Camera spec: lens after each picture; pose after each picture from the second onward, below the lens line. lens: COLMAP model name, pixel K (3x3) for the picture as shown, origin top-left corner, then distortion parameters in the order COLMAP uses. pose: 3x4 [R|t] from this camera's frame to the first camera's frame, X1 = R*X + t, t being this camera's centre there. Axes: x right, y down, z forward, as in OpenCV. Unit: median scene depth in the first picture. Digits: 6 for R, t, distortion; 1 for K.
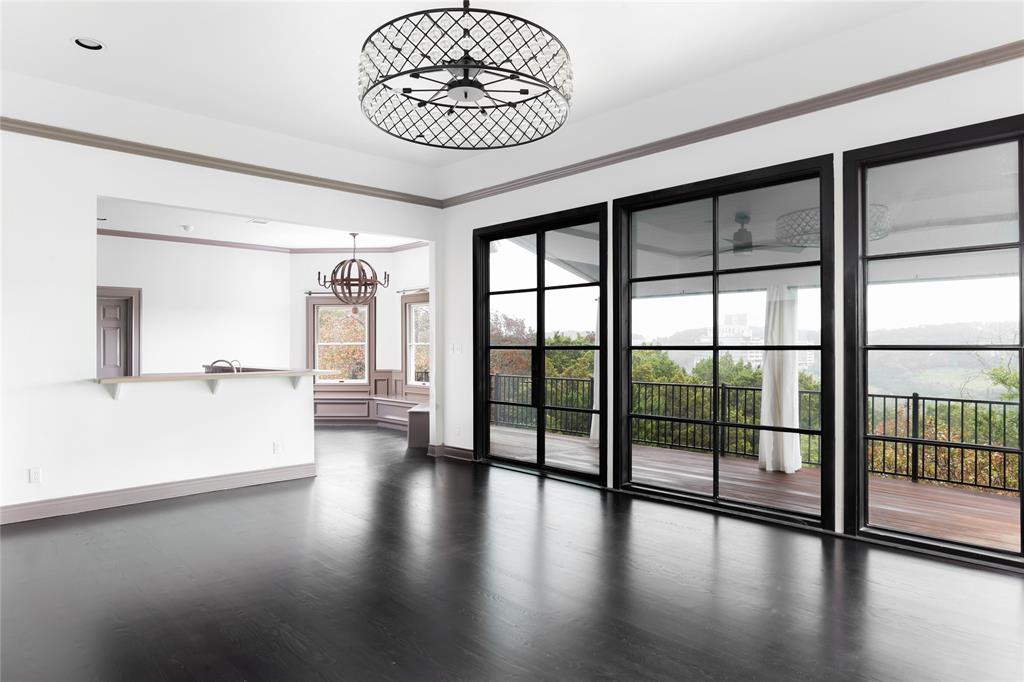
lens RADIAL K [[633.7, 0, 517.7], [0, 633.7, 339.7], [0, 0, 1]] dist [0.003584, 0.000620]
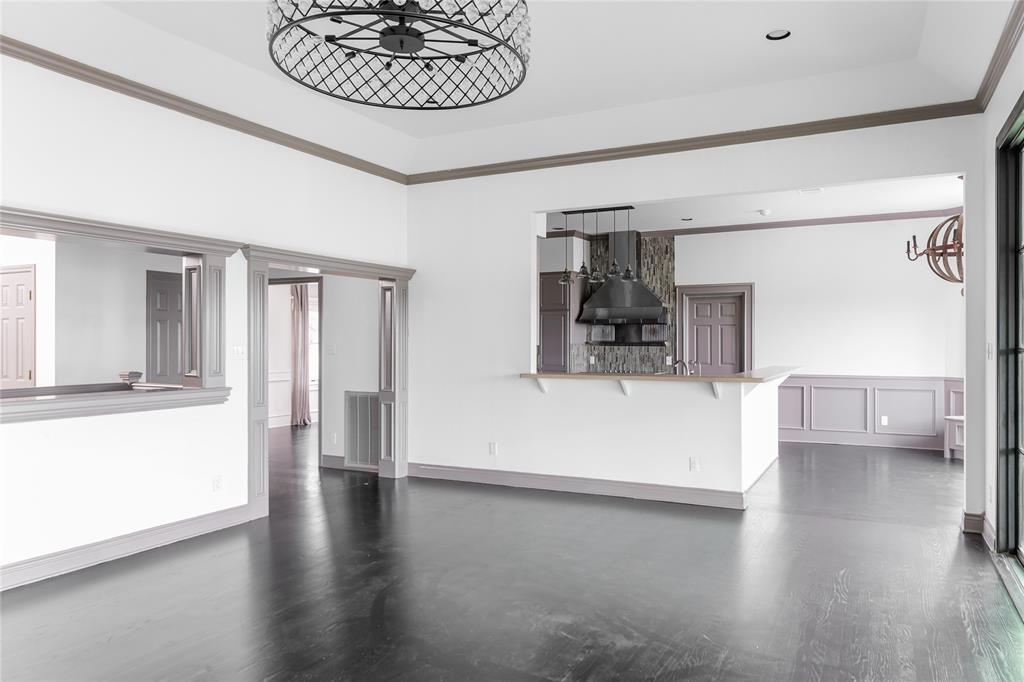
lens RADIAL K [[738.4, 0, 516.0], [0, 738.4, 339.0], [0, 0, 1]] dist [-0.012551, -0.000814]
pose [[0.316061, -0.000861, -0.948738, 0.407027], [0.006155, 0.999980, 0.001143, -0.001290], [0.948719, -0.006201, 0.316060, 0.395550]]
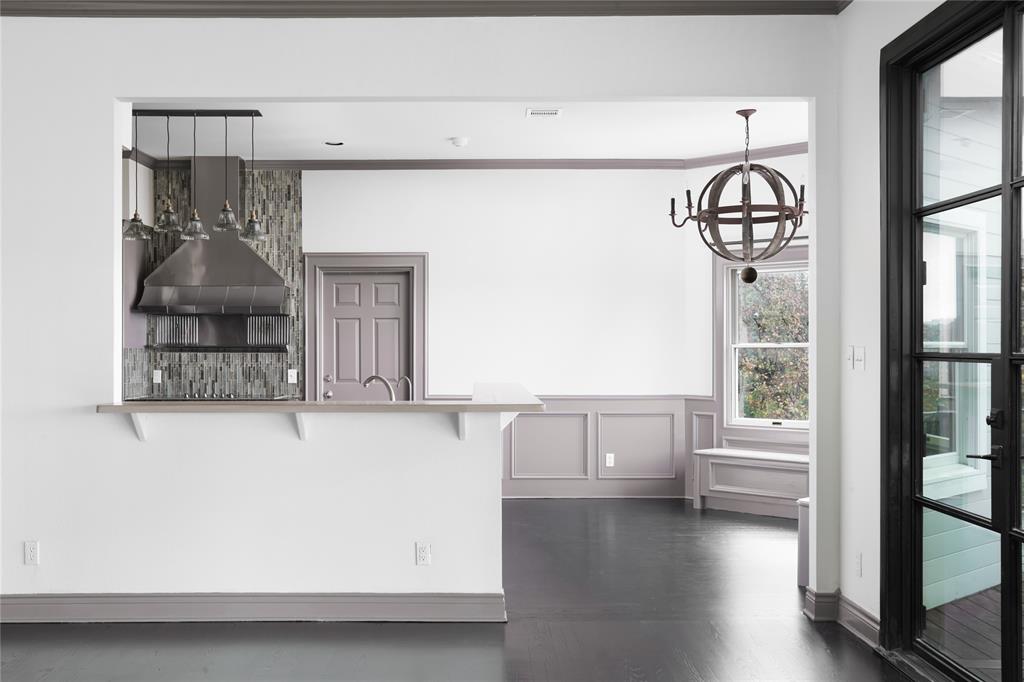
lens RADIAL K [[1120.3, 0, 505.0], [0, 1120.3, 344.1], [0, 0, 1]] dist [-0.010754, 0.000000]
pose [[0.724476, 0.001164, -0.689299, 0.231989], [0.002669, 0.999986, 0.004494, 0.001088], [0.689294, -0.005096, 0.724463, 0.350712]]
